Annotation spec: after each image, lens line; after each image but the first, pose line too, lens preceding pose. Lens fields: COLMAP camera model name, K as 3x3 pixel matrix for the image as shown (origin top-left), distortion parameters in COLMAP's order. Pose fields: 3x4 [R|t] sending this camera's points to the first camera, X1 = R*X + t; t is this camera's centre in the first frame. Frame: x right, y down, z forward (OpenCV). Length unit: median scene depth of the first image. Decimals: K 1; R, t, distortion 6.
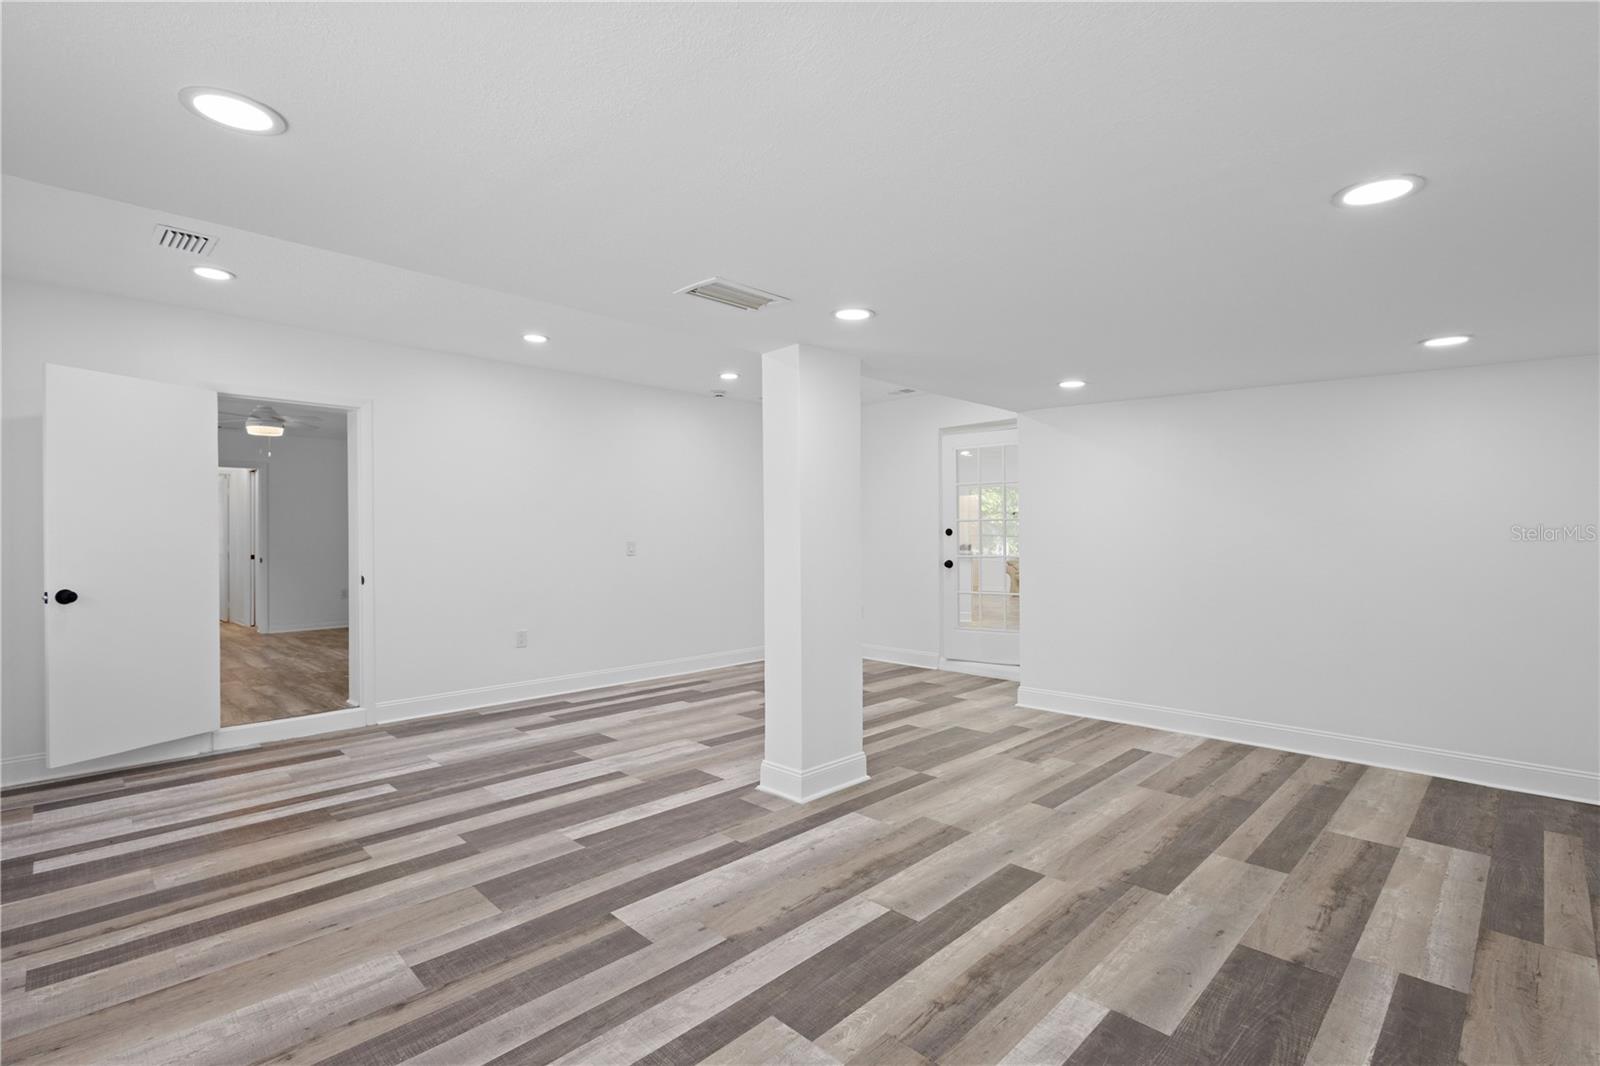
lens RADIAL K [[739.7, 0, 799.6], [0, 739.7, 537.5], [0, 0, 1]] dist [0.011227, -0.003044]
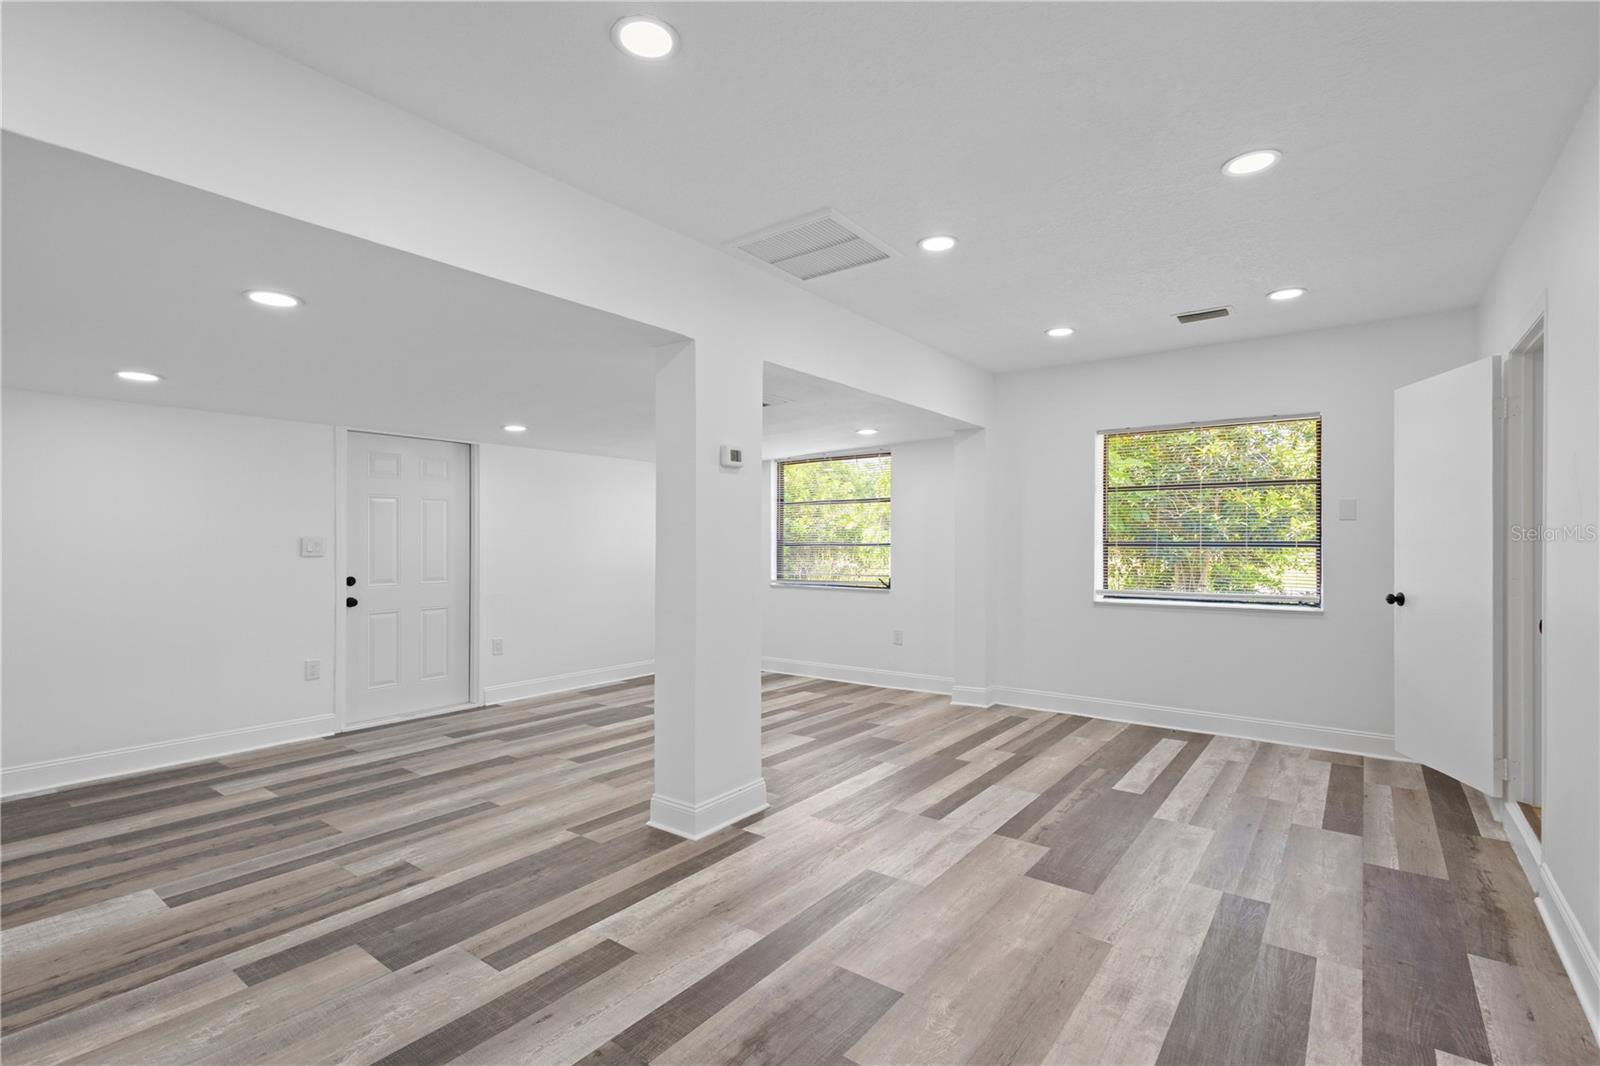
lens RADIAL K [[739.7, 0, 800.4], [0, 739.7, 537.4], [0, 0, 1]] dist [0.011227, -0.003044]
pose [[-0.991085, 0.005136, -0.133135, 0.032112], [0.005629, 0.999979, -0.003327, -0.012162], [0.133115, -0.004047, -0.991092, 2.082224]]
